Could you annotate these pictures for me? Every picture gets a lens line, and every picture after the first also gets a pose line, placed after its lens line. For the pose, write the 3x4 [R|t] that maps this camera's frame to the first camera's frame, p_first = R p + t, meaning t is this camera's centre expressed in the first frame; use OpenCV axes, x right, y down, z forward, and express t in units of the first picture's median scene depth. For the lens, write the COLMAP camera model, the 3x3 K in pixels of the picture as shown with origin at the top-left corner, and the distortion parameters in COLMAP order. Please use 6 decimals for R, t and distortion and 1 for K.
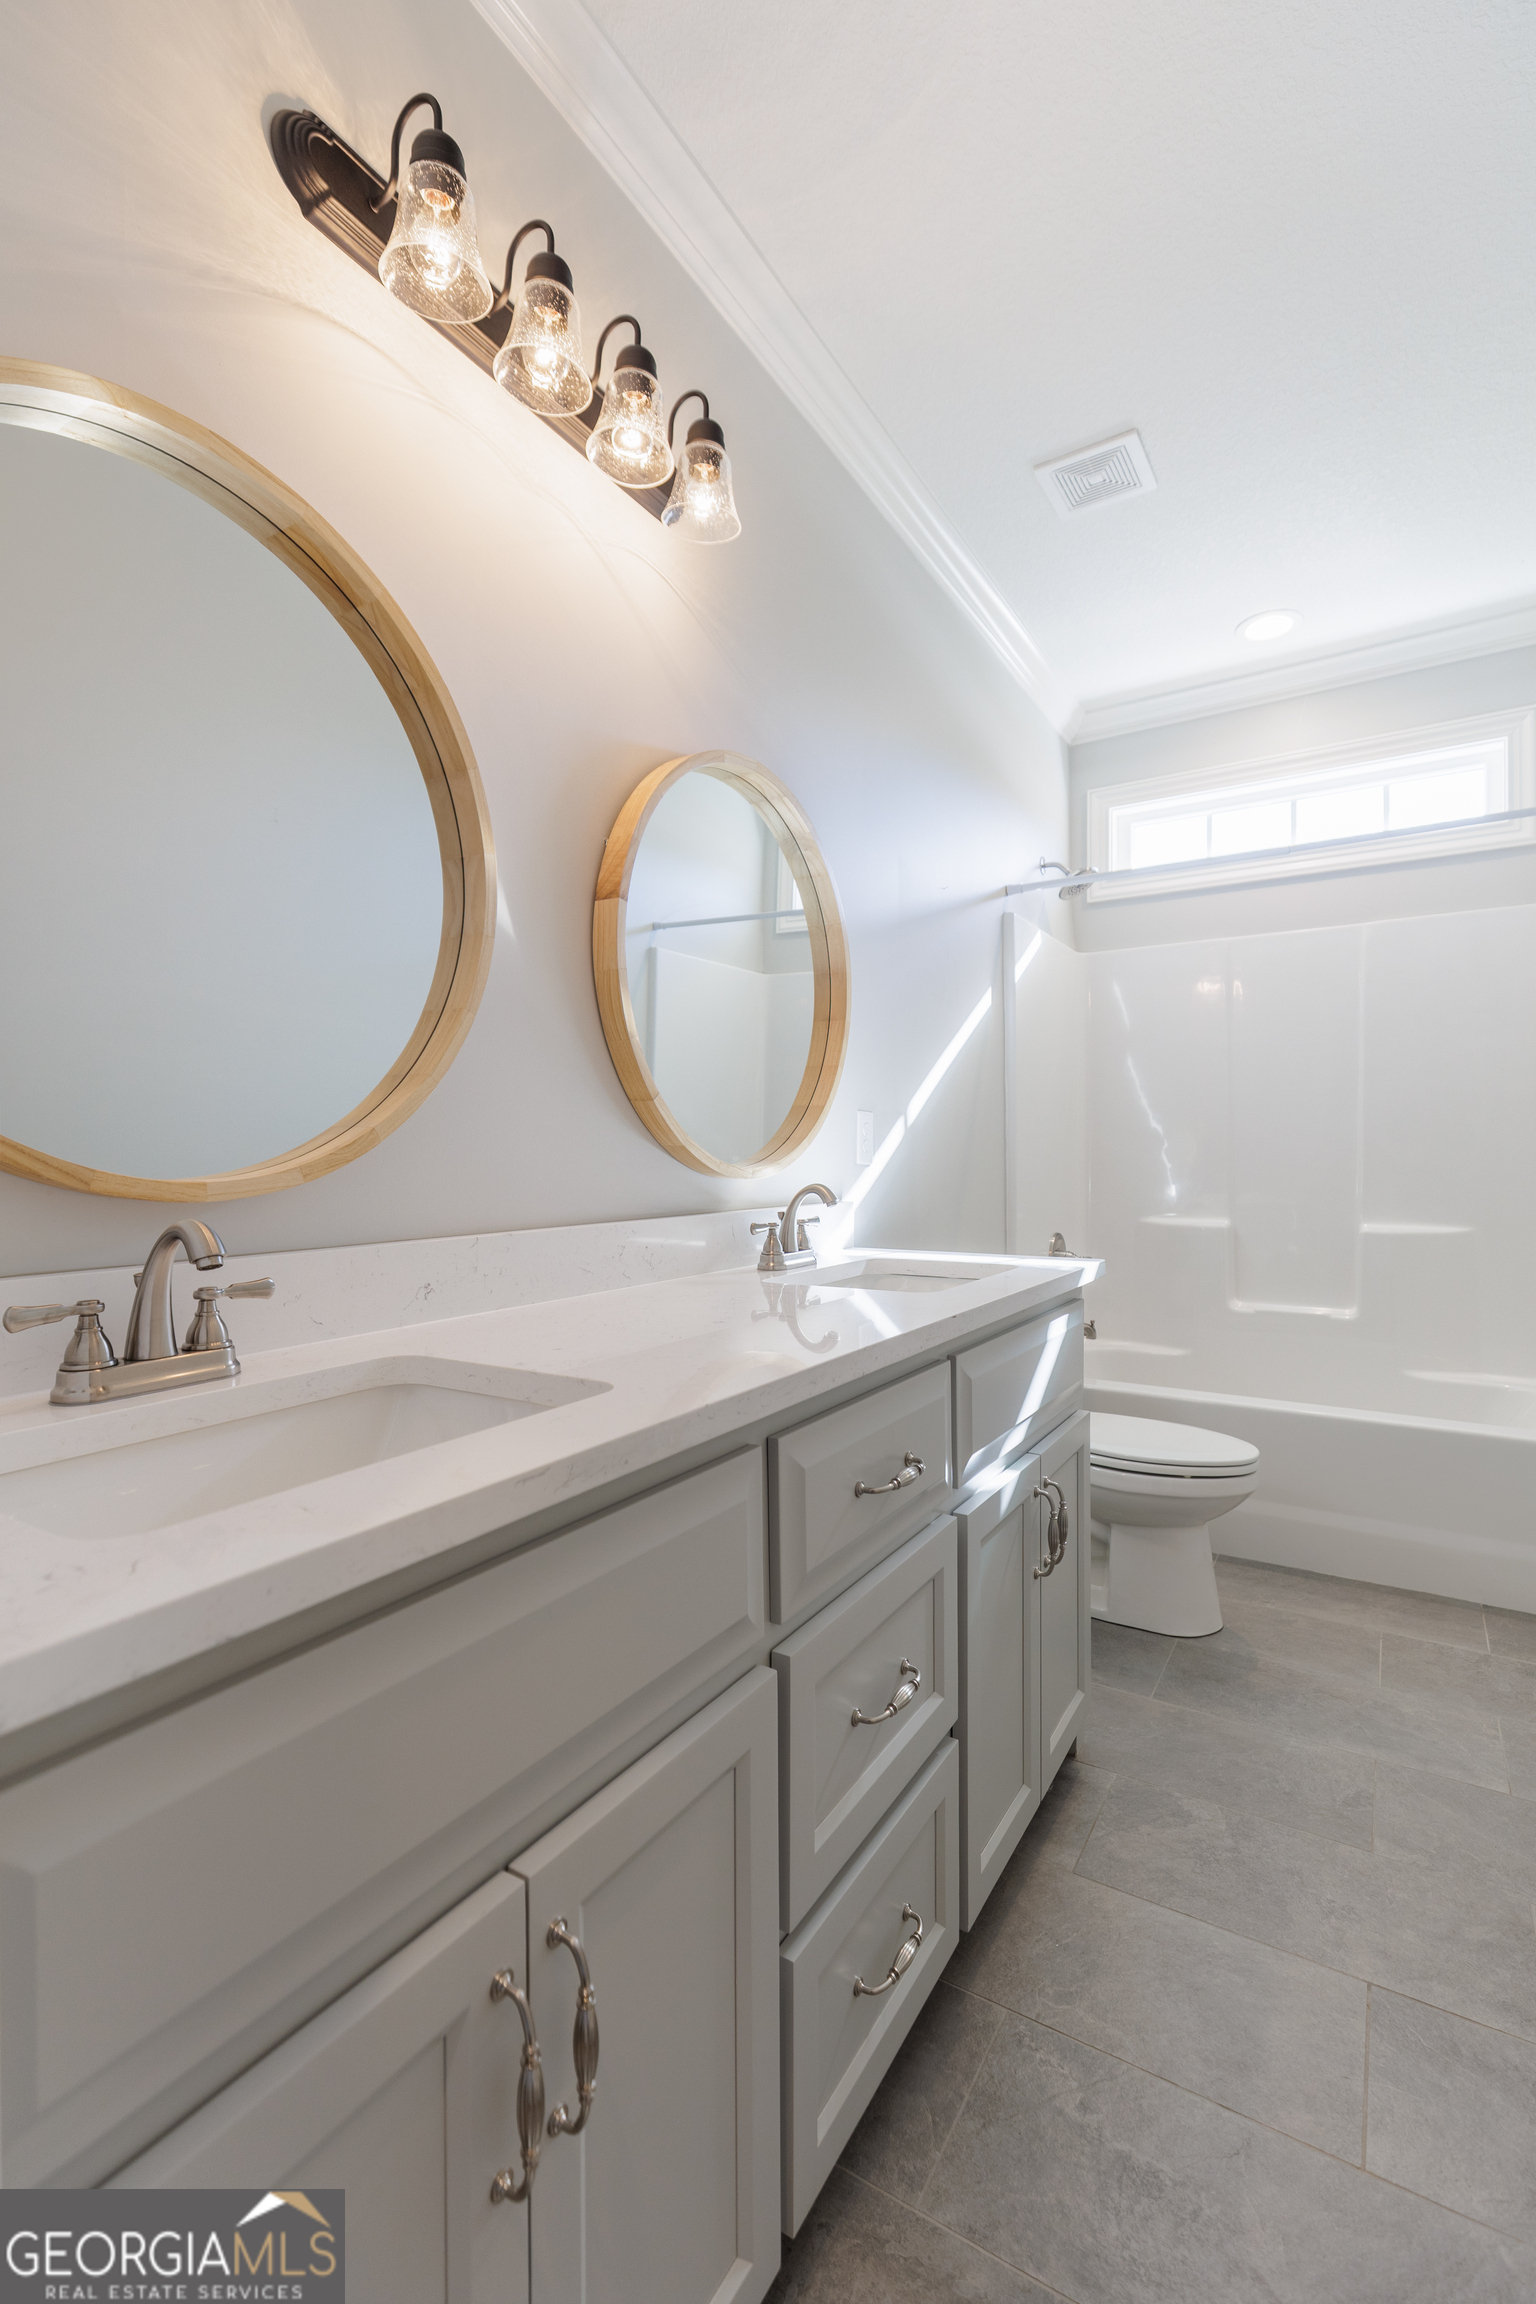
lens RADIAL K [[1022.6, 0, 768.0], [0, 1022.6, 1152.0], [0, 0, 1]] dist [0.003707, -0.000073]
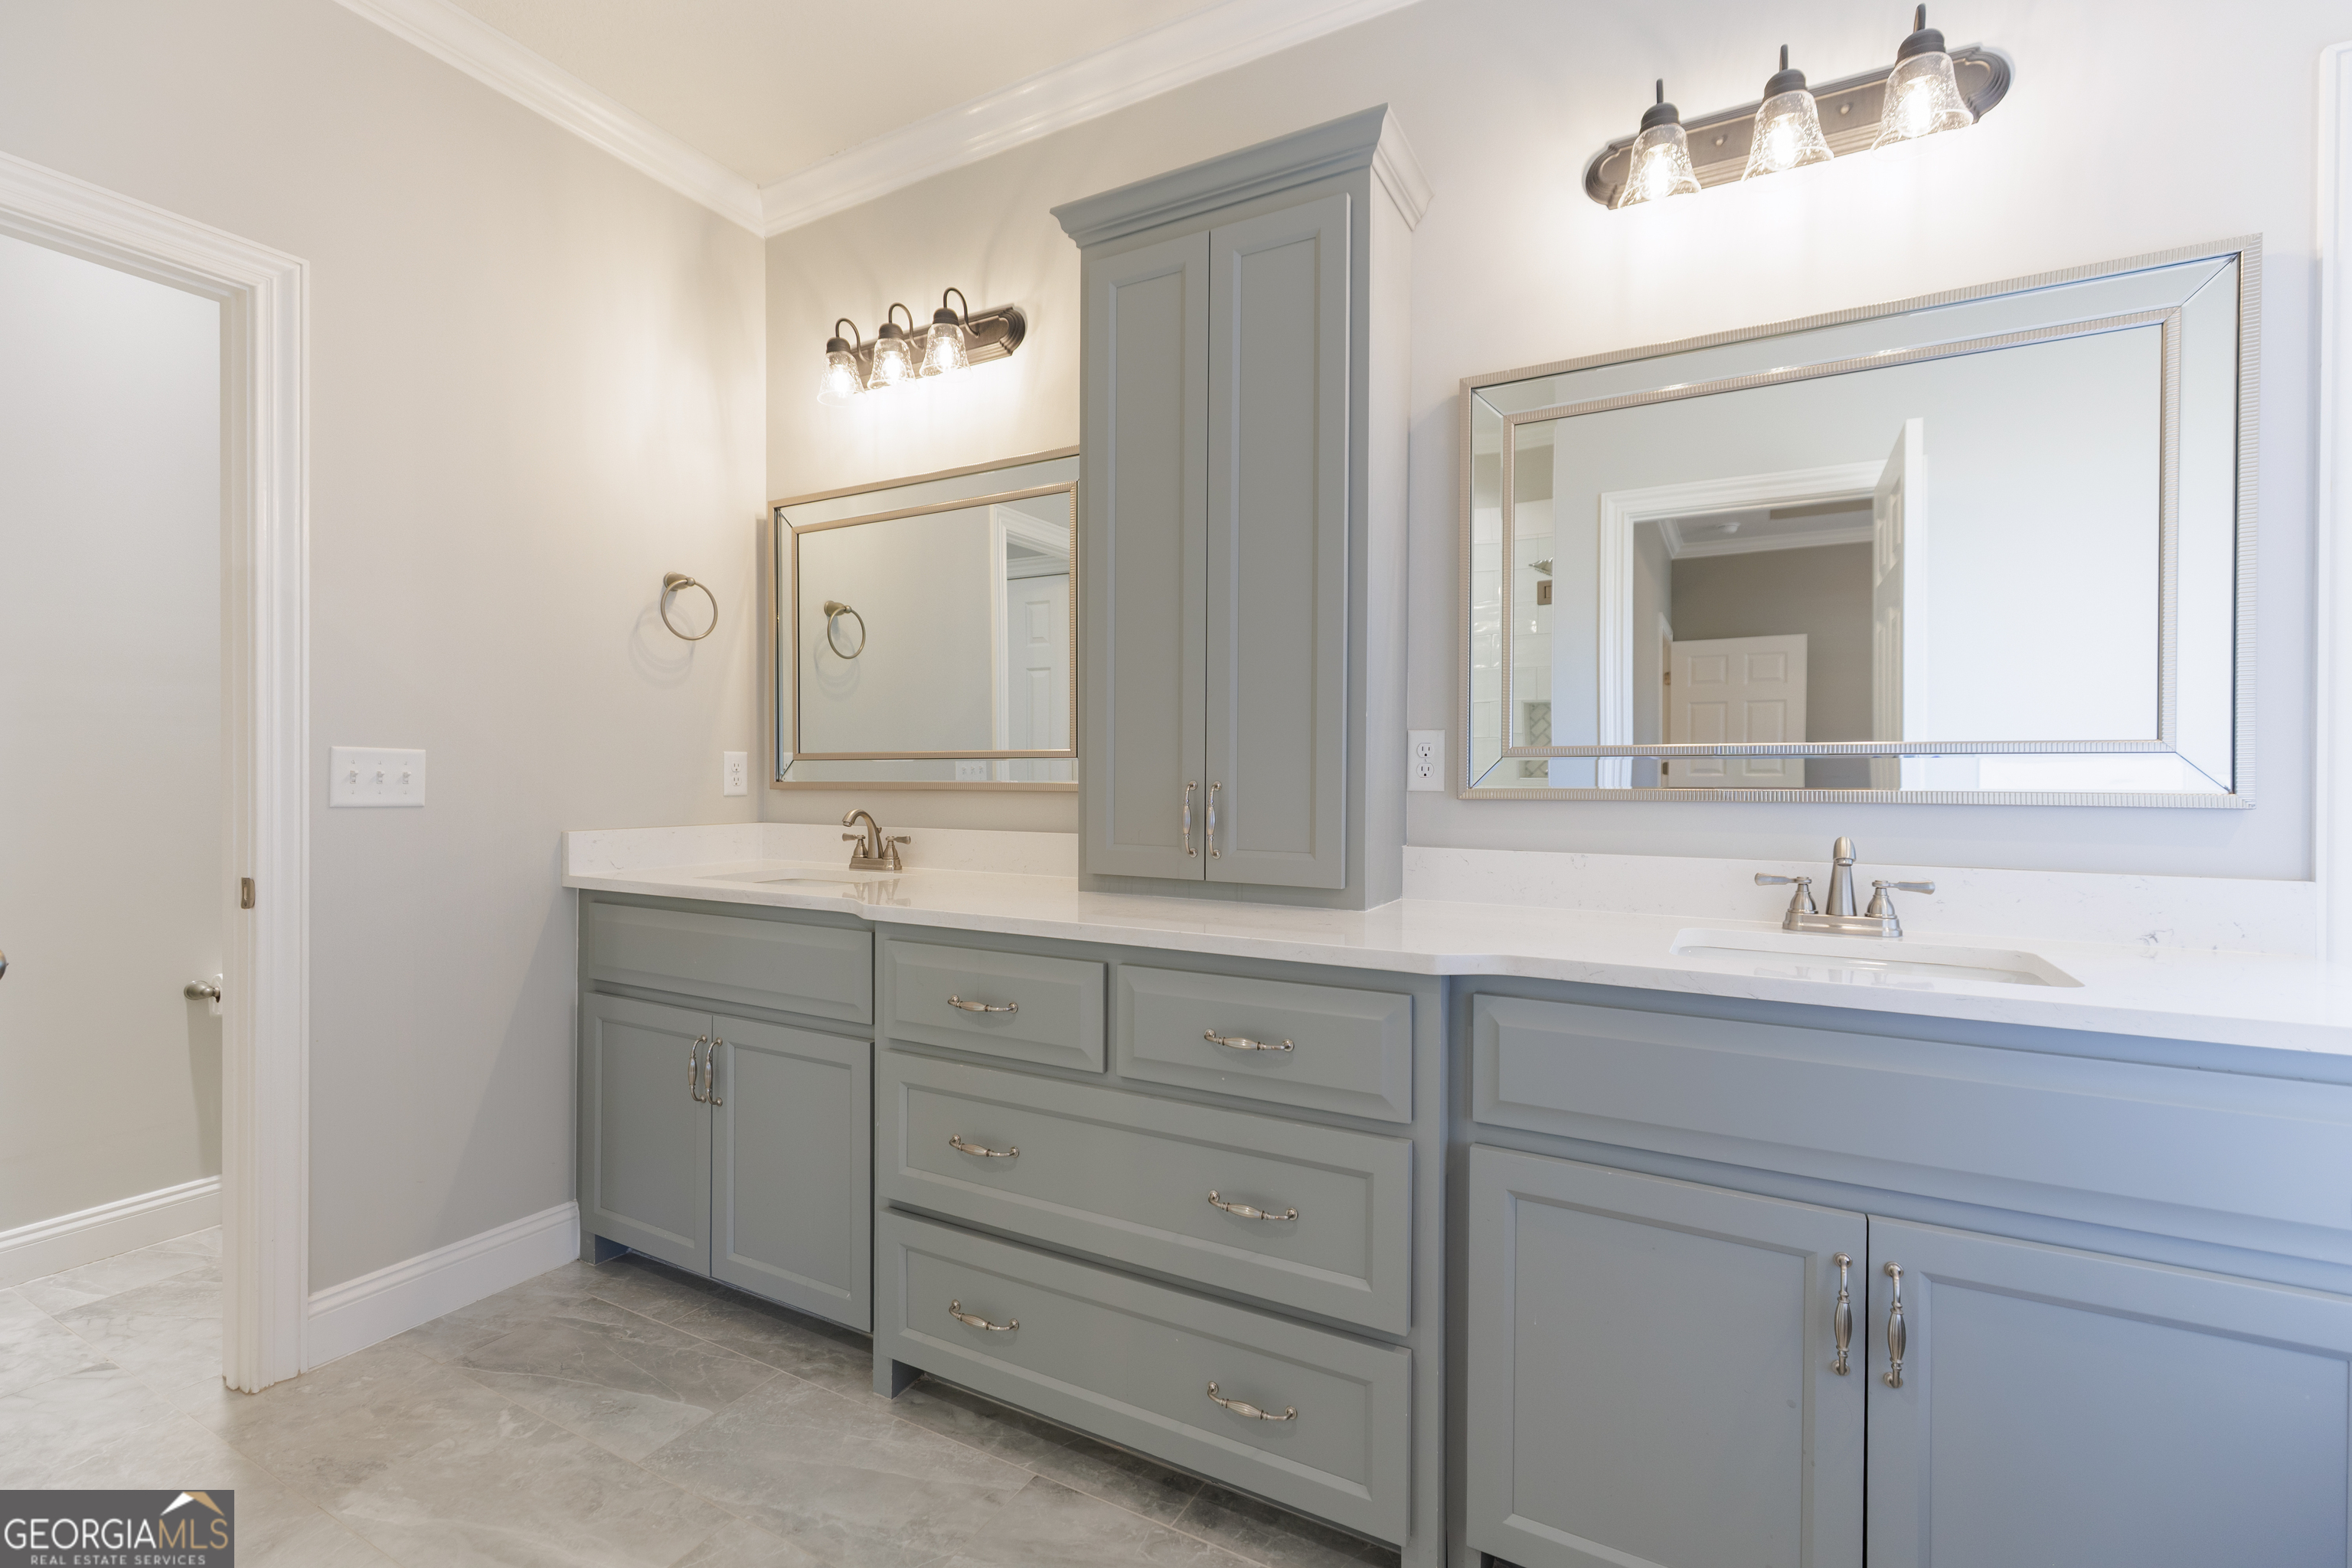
lens RADIAL K [[1043.9, 0, 1174.5], [0, 1043.9, 785.1], [0, 0, 1]] dist [0.003707, -0.000073]
pose [[0.050074, 0.009796, -0.998697, 1.067078], [-0.008588, 0.999919, 0.009378, -0.025211], [0.998709, 0.008107, 0.050154, -0.209523]]
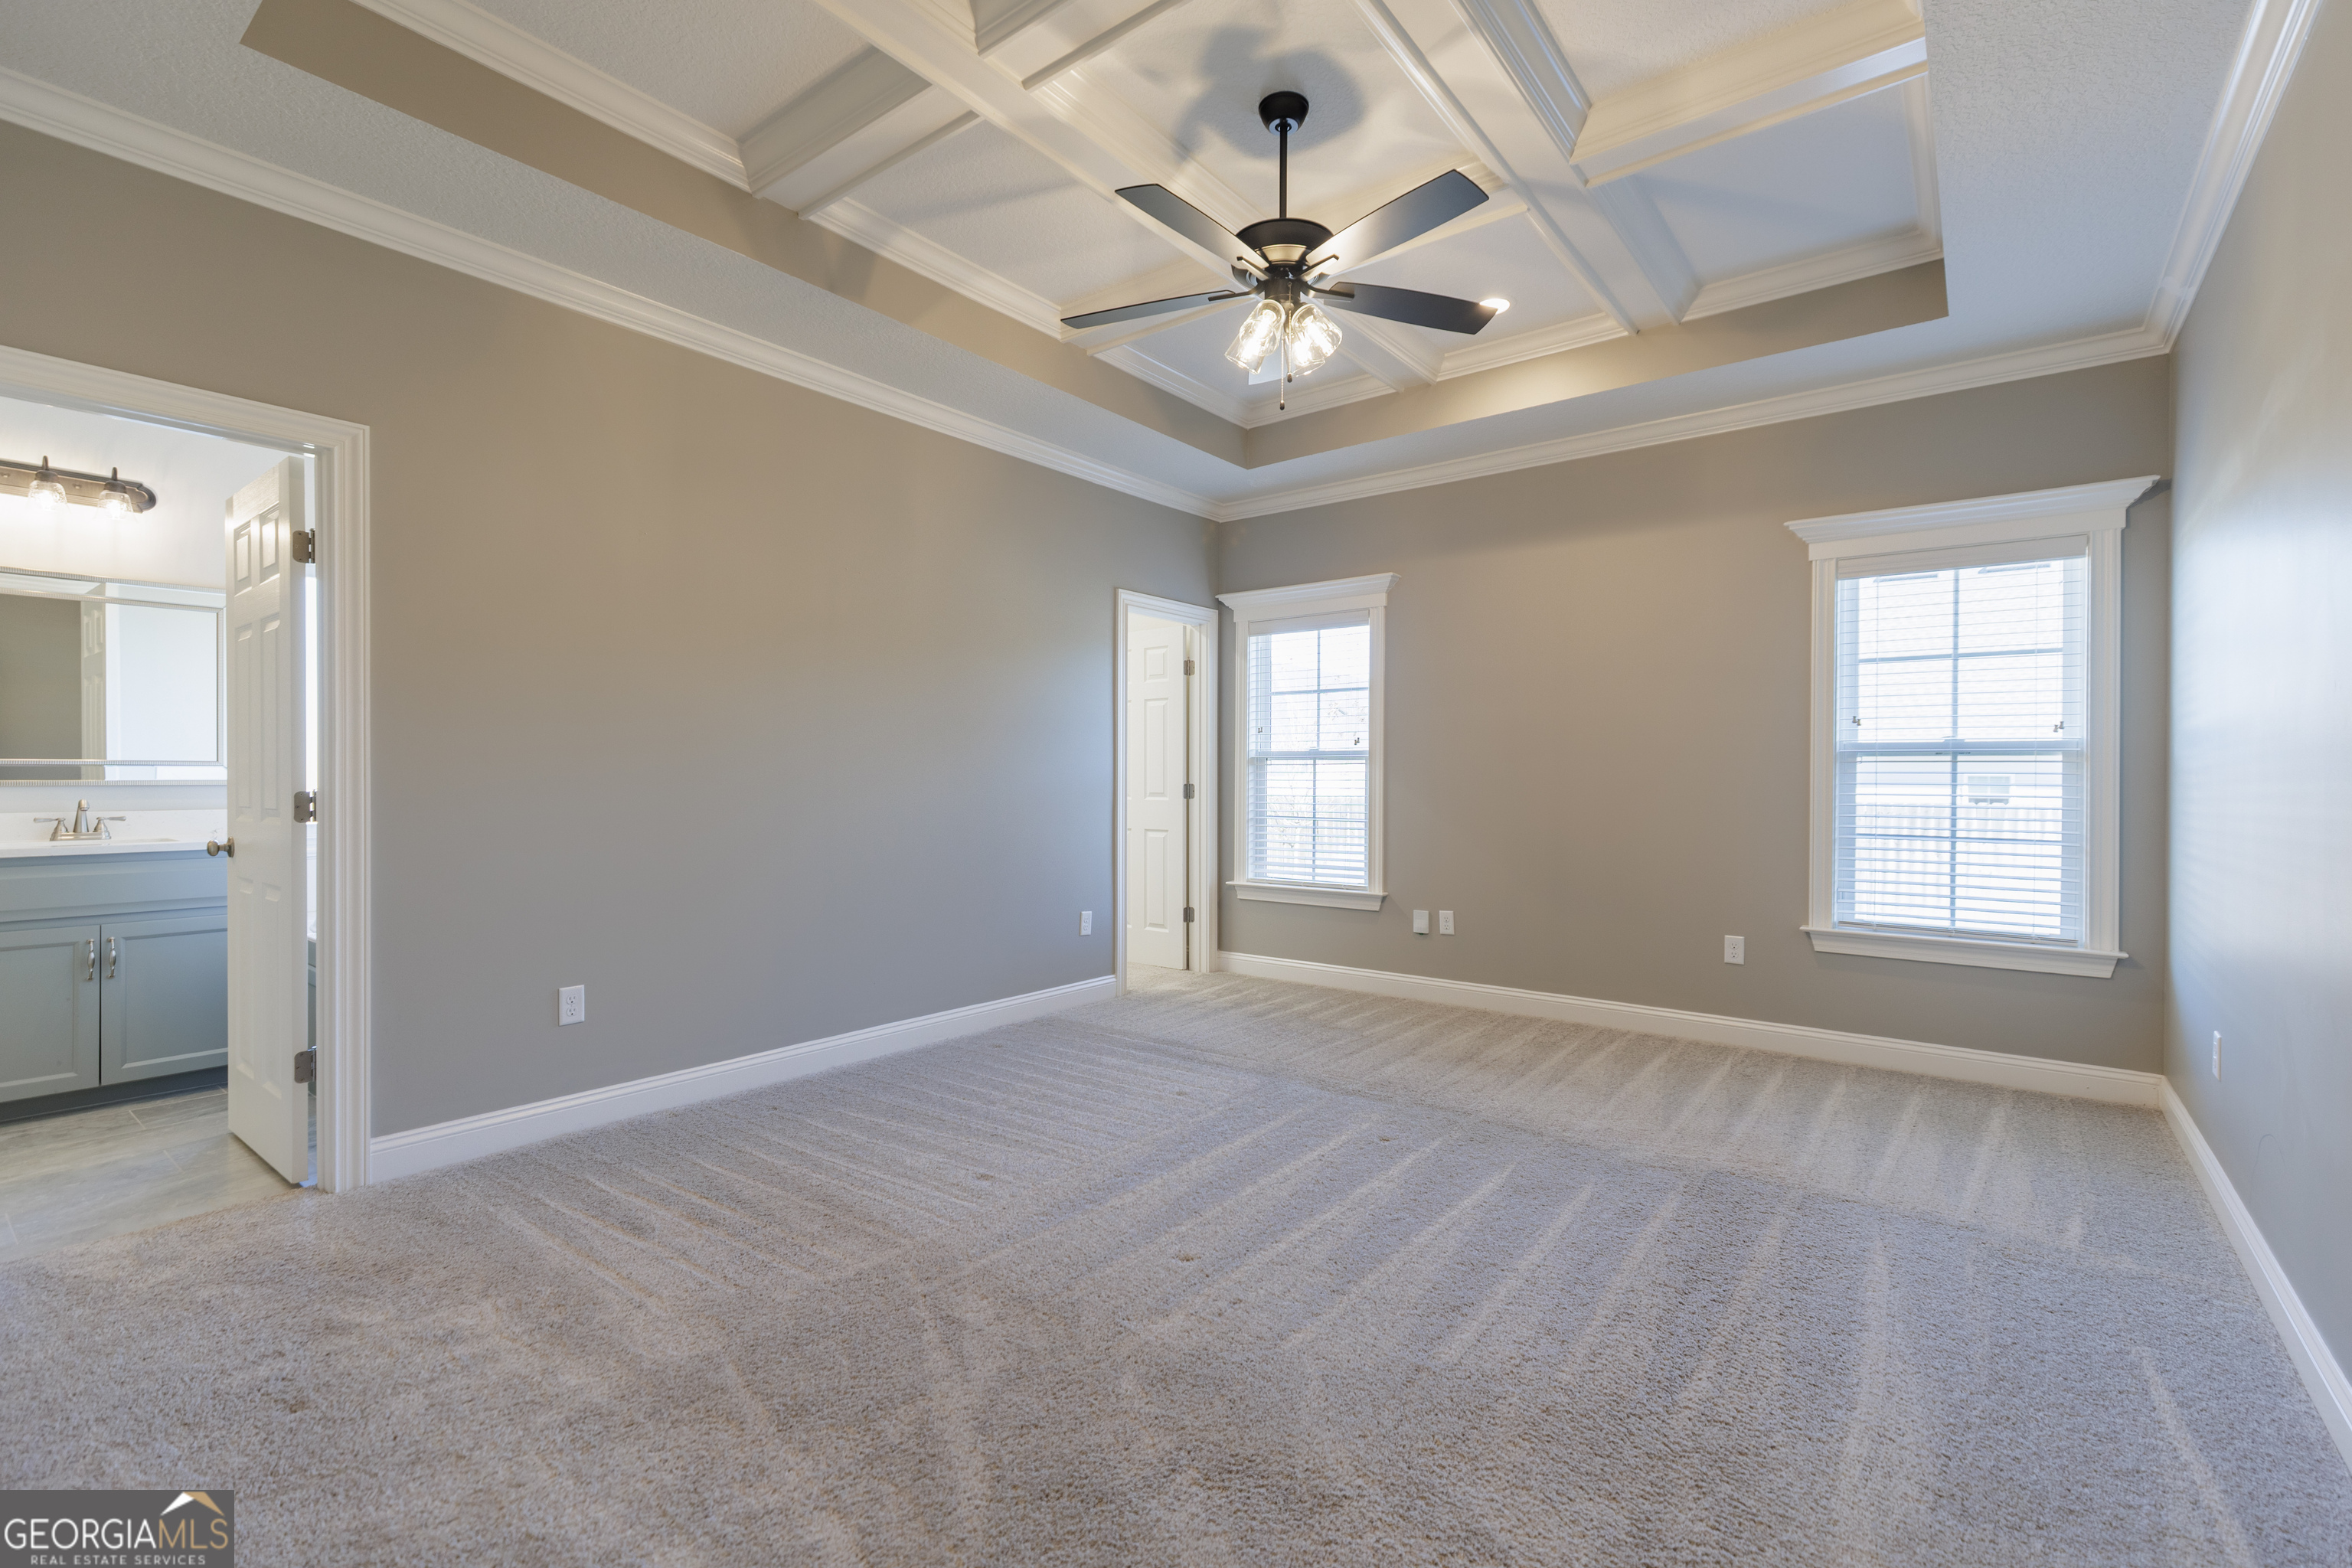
lens RADIAL K [[1043.9, 0, 1174.5], [0, 1043.9, 785.1], [0, 0, 1]] dist [0.003707, -0.000073]
pose [[0.993939, -0.000380, -0.109929, 4.073882], [0.000062, 0.999996, -0.002898, 0.020744], [0.109930, 0.002873, 0.993935, -2.603766]]
